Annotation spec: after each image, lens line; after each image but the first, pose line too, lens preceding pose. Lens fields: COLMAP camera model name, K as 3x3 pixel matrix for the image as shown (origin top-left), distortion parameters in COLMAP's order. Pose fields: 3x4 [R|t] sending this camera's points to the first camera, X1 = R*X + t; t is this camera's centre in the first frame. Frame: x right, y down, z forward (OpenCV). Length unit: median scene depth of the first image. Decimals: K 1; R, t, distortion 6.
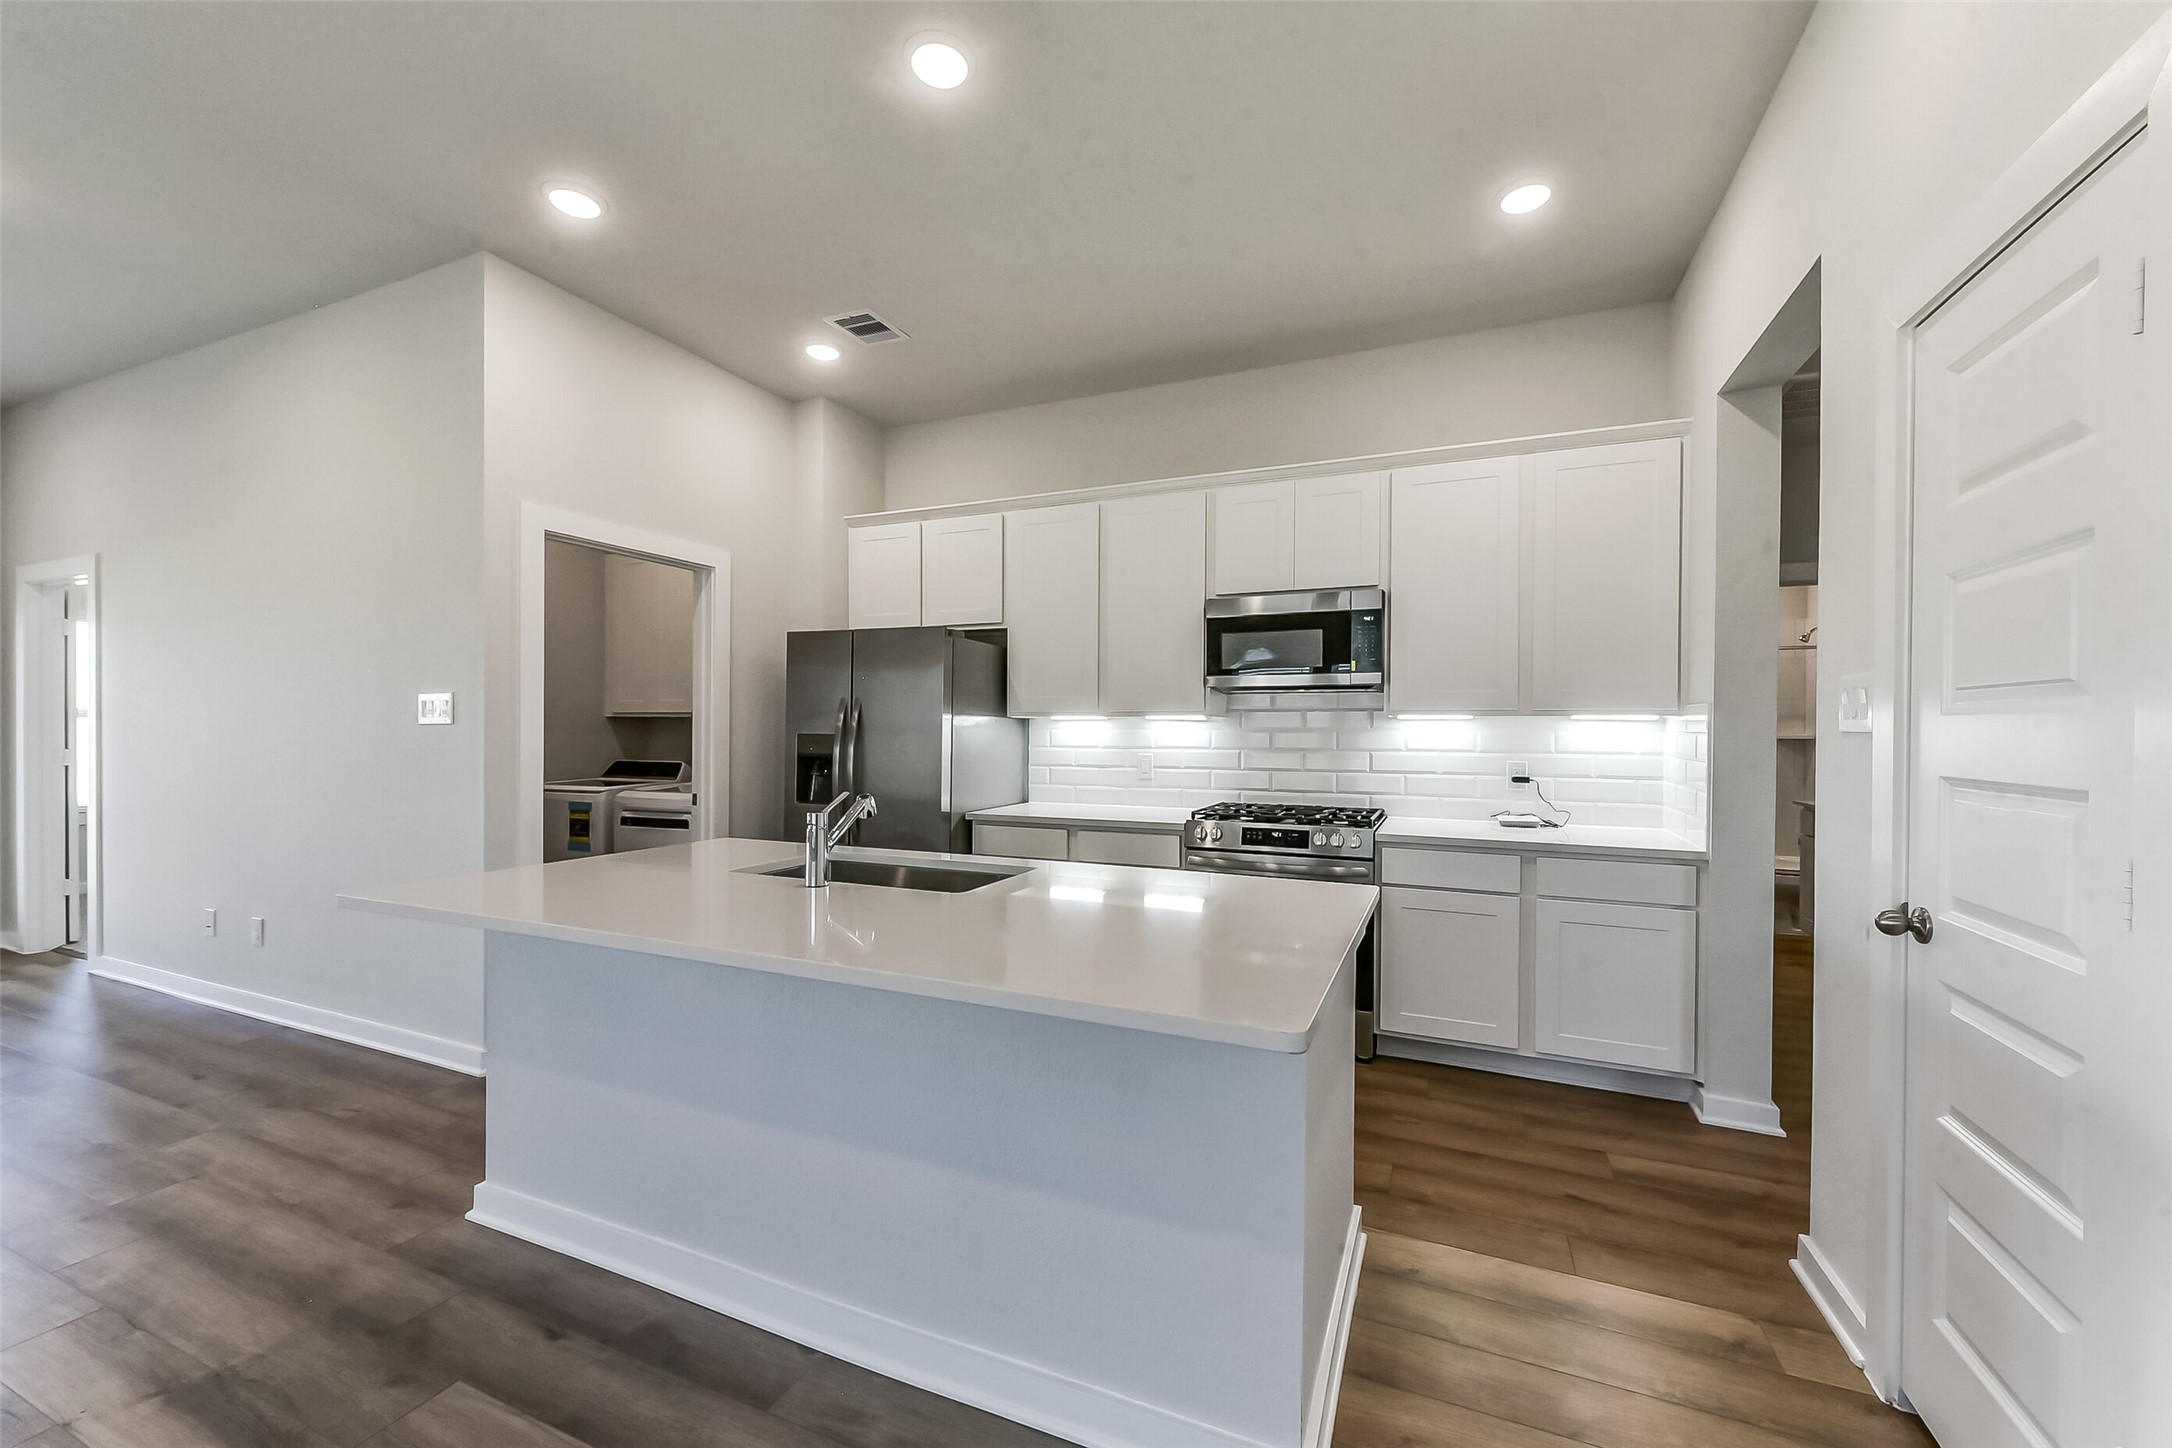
lens RADIAL K [[847.6, 0, 1090.5], [0, 847.6, 733.8], [0, 0, 1]] dist [0.004307, 0.000969]
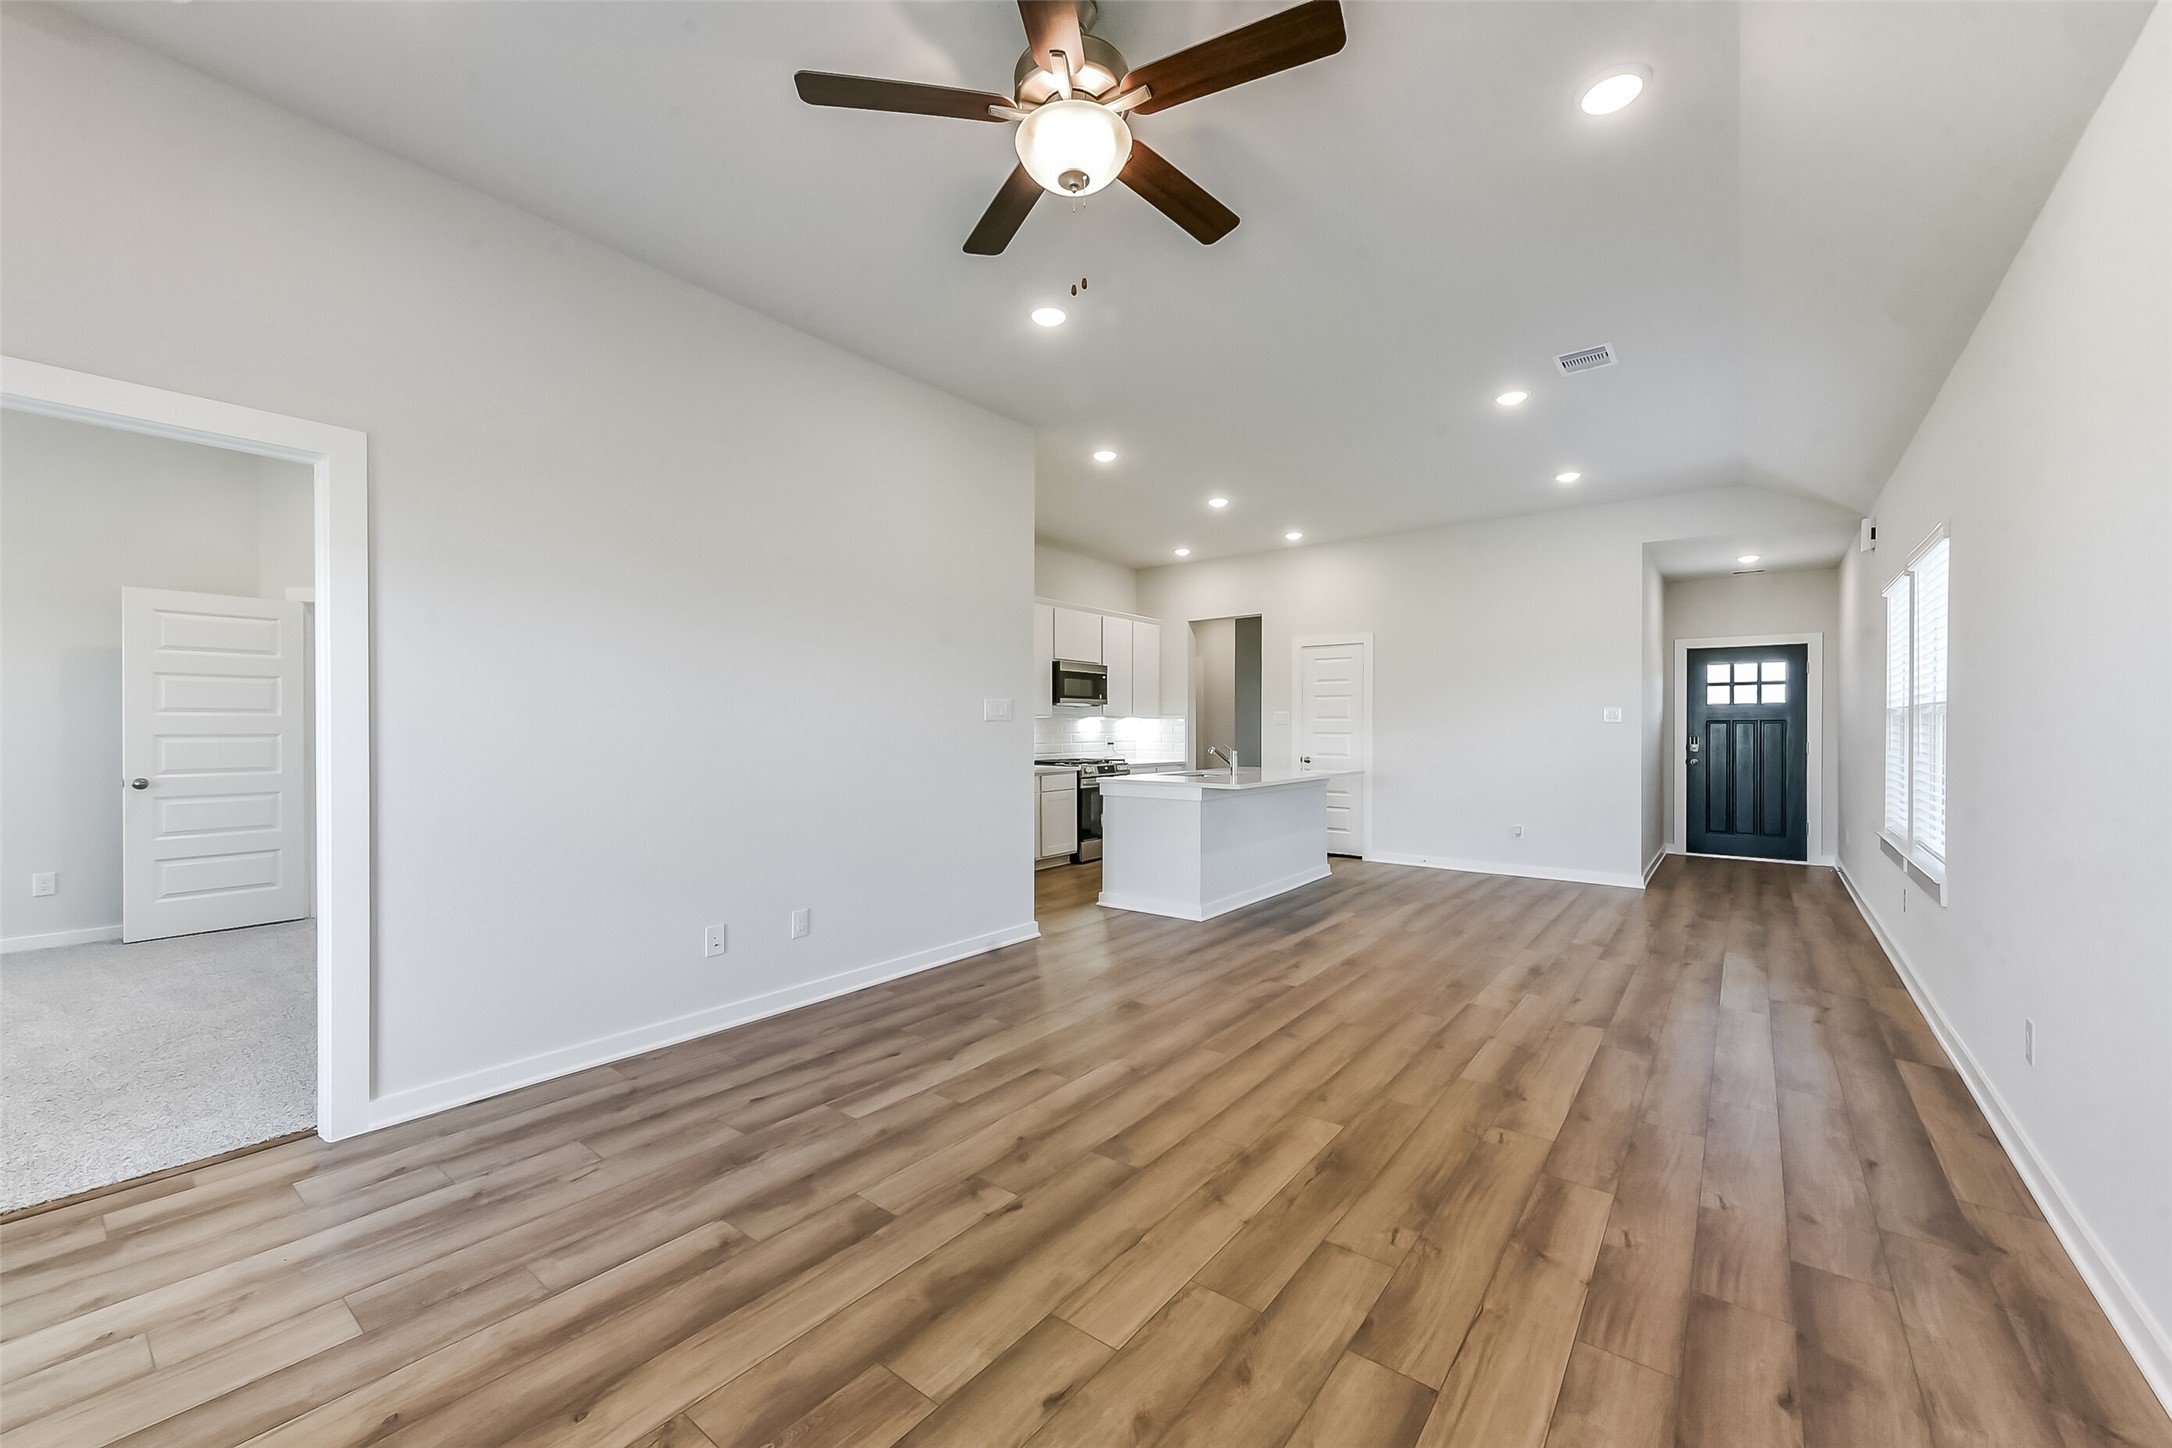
lens RADIAL K [[847.6, 0, 1096.7], [0, 847.6, 737.3], [0, 0, 1]] dist [0.004307, 0.000969]
pose [[0.240673, -0.016703, 0.970462, -1.954389], [0.005193, 0.999860, 0.015921, -0.004023], [-0.970592, 0.001207, 0.240726, 0.431058]]
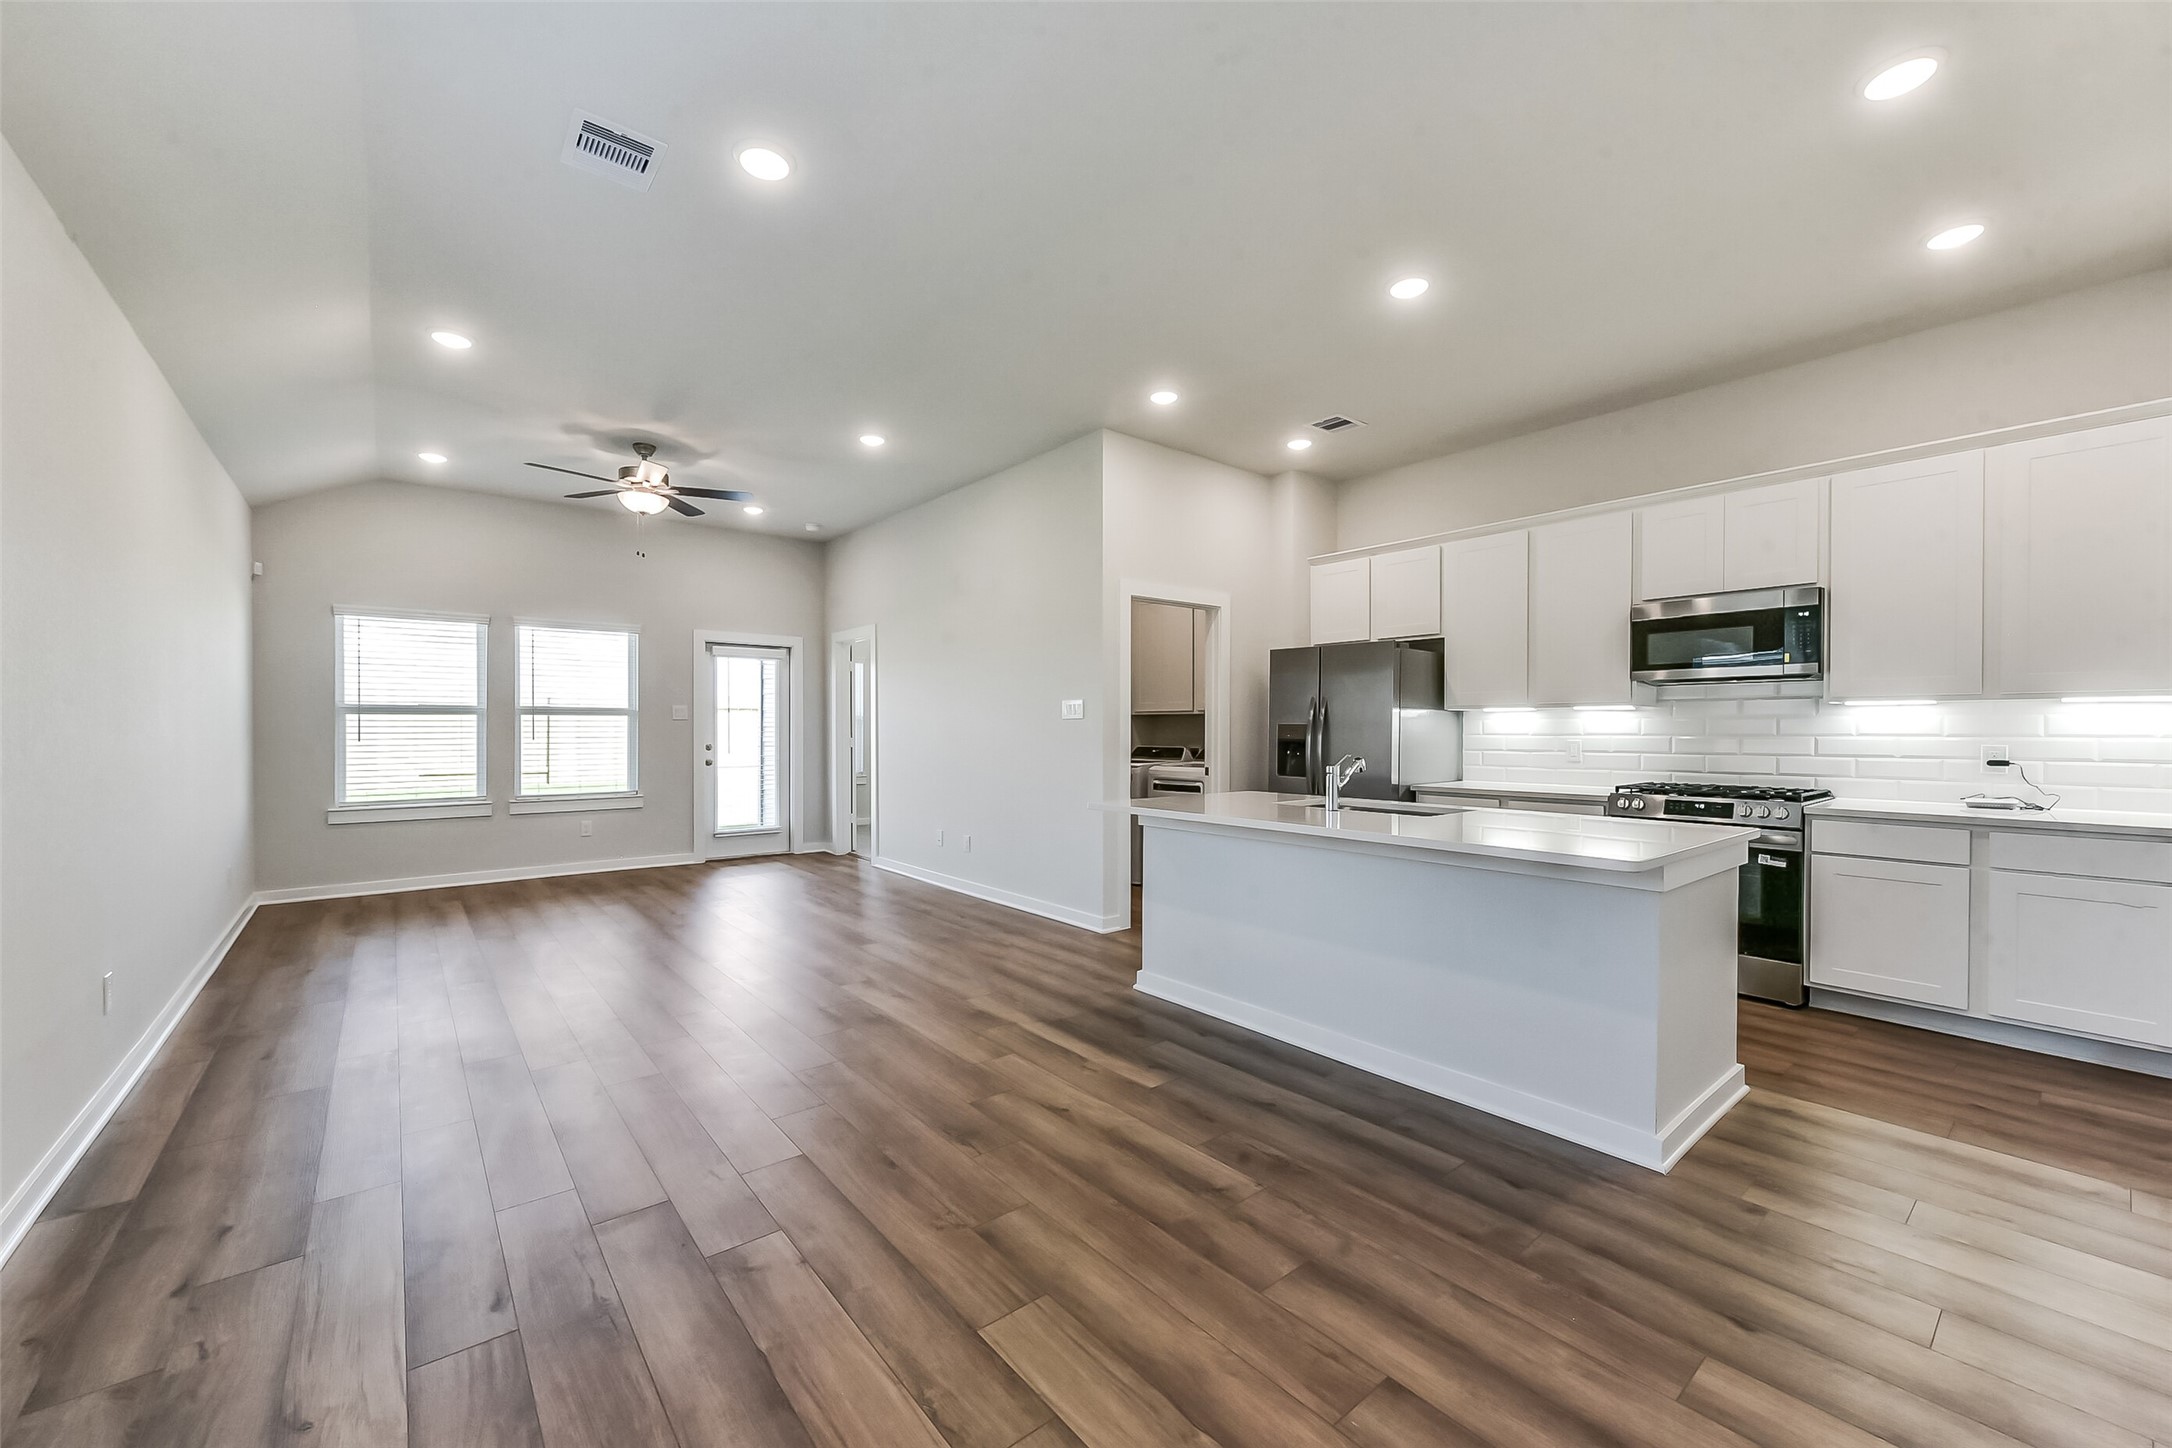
lens RADIAL K [[847.6, 0, 1091.8], [0, 847.6, 737.4], [0, 0, 1]] dist [0.004307, 0.000969]
pose [[0.890328, -0.000894, -0.455318, 0.007550], [0.003474, 0.999982, 0.004828, 0.014829], [0.455306, -0.005880, 0.890316, -0.397809]]
